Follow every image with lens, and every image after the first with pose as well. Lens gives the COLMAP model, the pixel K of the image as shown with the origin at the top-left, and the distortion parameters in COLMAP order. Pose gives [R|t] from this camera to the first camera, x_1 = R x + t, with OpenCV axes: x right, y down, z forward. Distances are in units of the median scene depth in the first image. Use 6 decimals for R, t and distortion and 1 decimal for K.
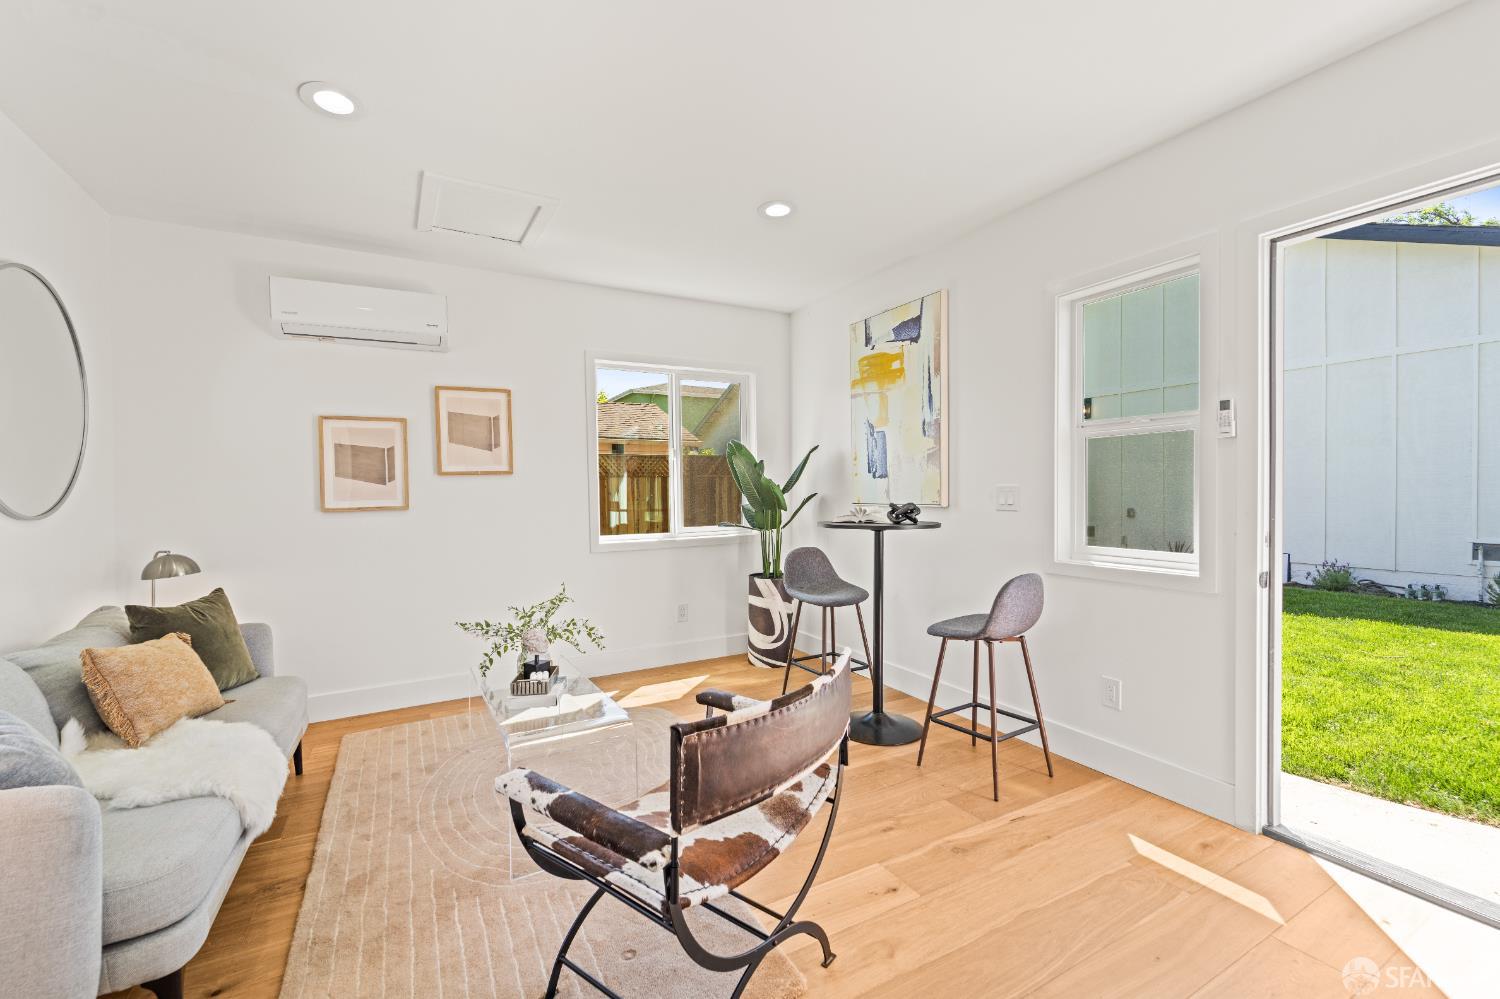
lens RADIAL K [[616.8, 0, 749.6], [0, 616.8, 499.5], [0, 0, 1]] dist [0.001538, -0.000154]
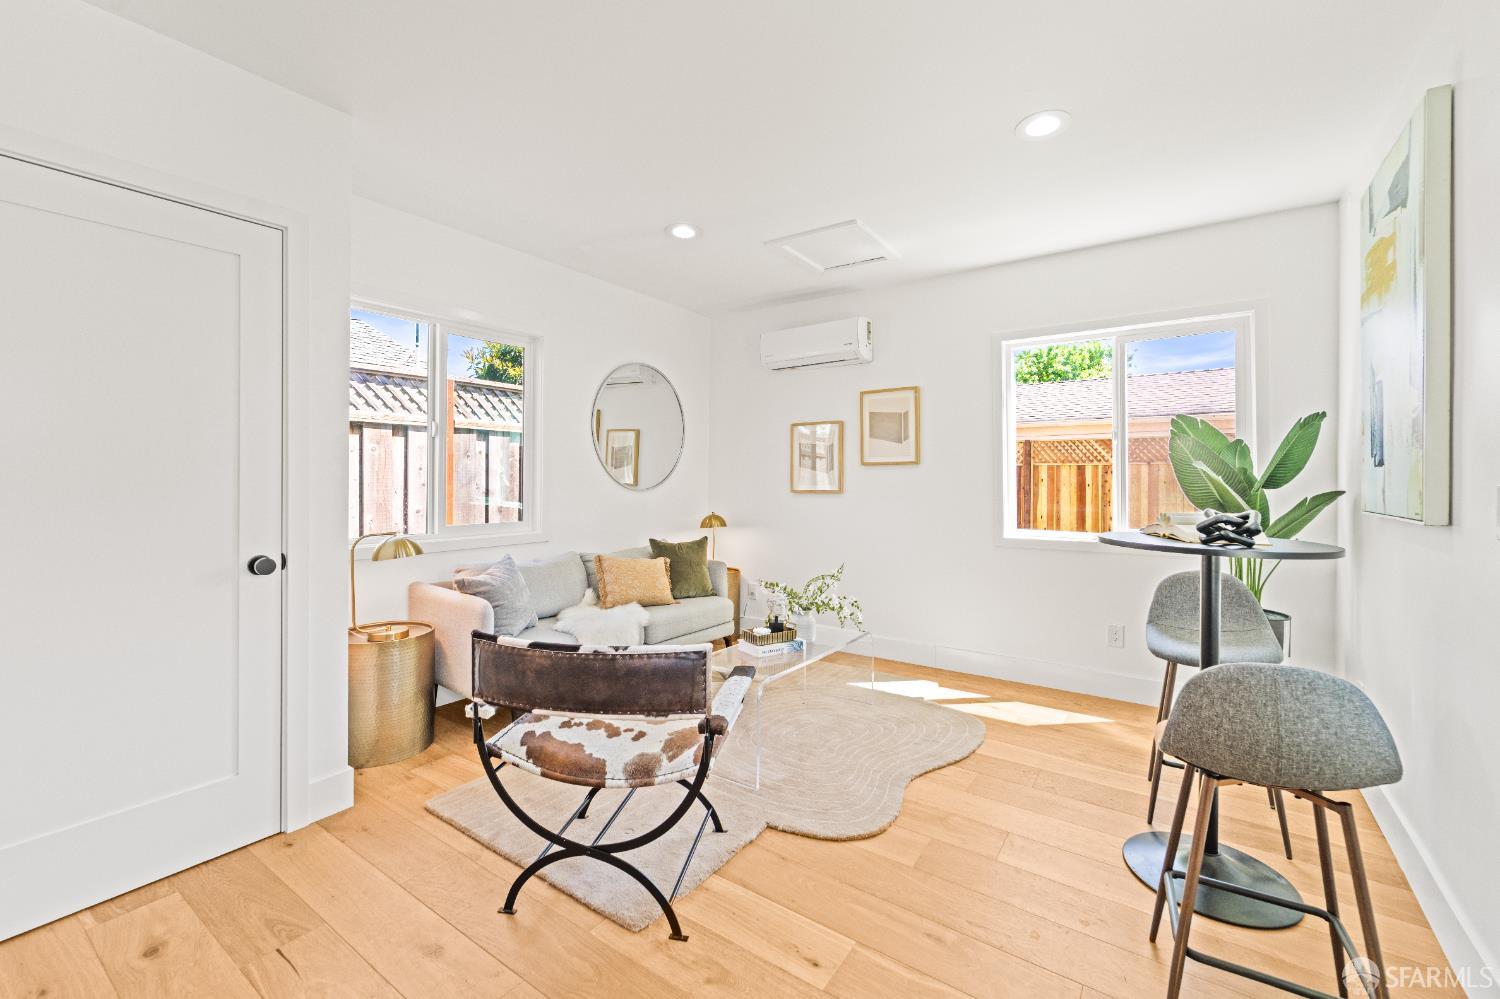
lens RADIAL K [[616.8, 0, 755.0], [0, 616.8, 474.6], [0, 0, 1]] dist [0.001538, -0.000154]
pose [[0.448910, 0.009182, -0.893530, 0.478565], [-0.024110, 0.999708, -0.001840, -0.014461], [0.893252, 0.022370, 0.449000, 0.272815]]
